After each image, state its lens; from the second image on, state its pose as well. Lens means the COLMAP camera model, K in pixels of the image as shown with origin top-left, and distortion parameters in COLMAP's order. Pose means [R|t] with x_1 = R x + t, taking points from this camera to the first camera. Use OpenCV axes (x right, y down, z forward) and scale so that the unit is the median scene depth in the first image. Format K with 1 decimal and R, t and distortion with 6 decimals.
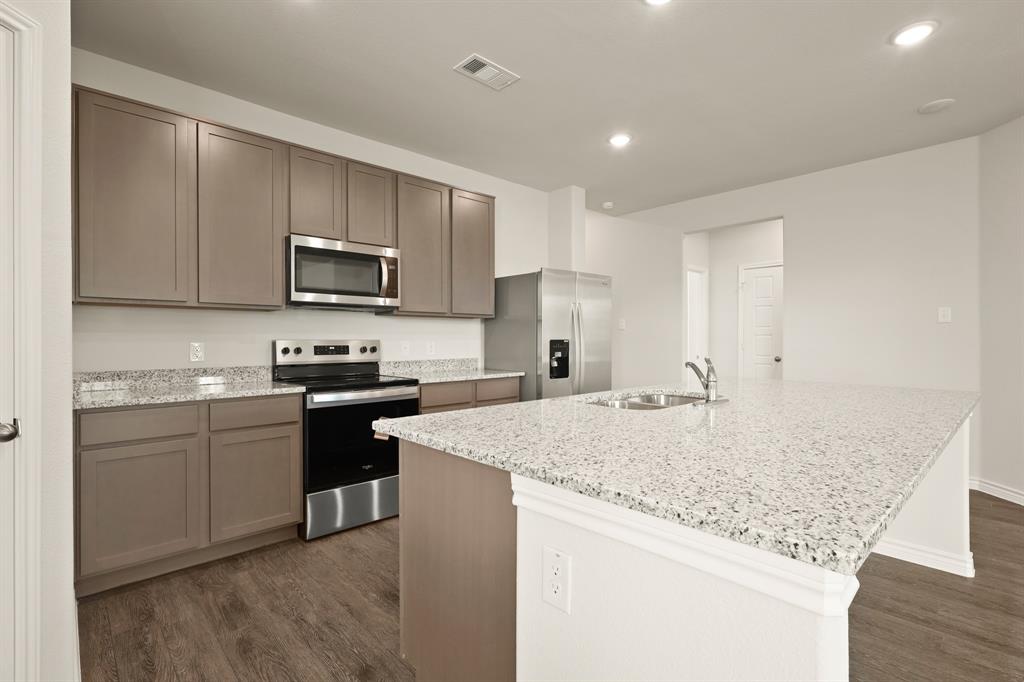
lens RADIAL K [[481.5, 0, 519.3], [0, 481.5, 338.7], [0, 0, 1]] dist [-0.000705, 0.000094]
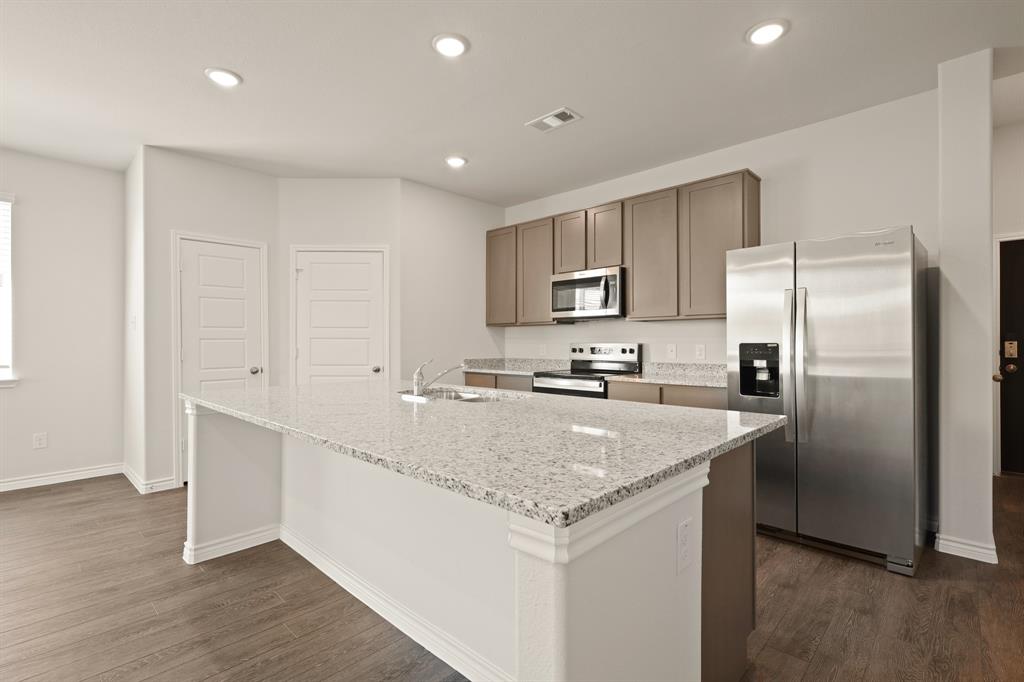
lens RADIAL K [[471.3, 0, 534.1], [0, 471.3, 342.7], [0, 0, 1]] dist [-0.000060, 0.000321]
pose [[0.072081, -0.001626, -0.997397, 0.903345], [-0.000651, 0.999998, -0.001678, 0.003758], [0.997399, 0.000770, 0.072080, 0.728357]]
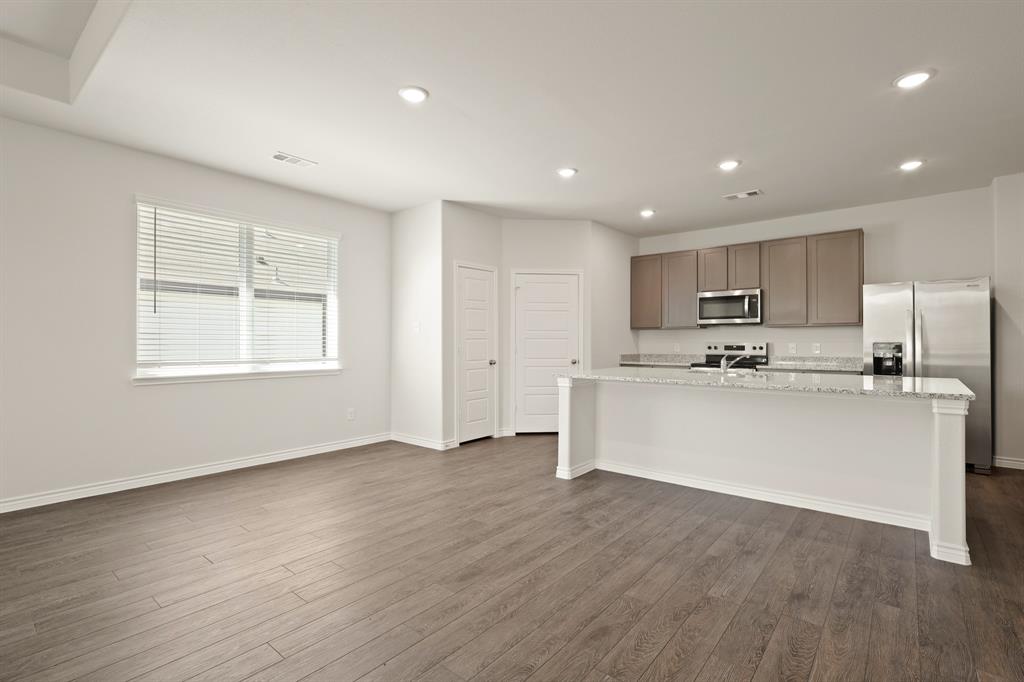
lens RADIAL K [[481.5, 0, 519.3], [0, 481.5, 338.7], [0, 0, 1]] dist [-0.000705, 0.000094]
pose [[0.140824, -0.008654, -0.989997, 1.326770], [-0.001354, 0.999959, -0.008934, 0.005990], [0.990034, 0.002598, 0.140807, -0.071524]]
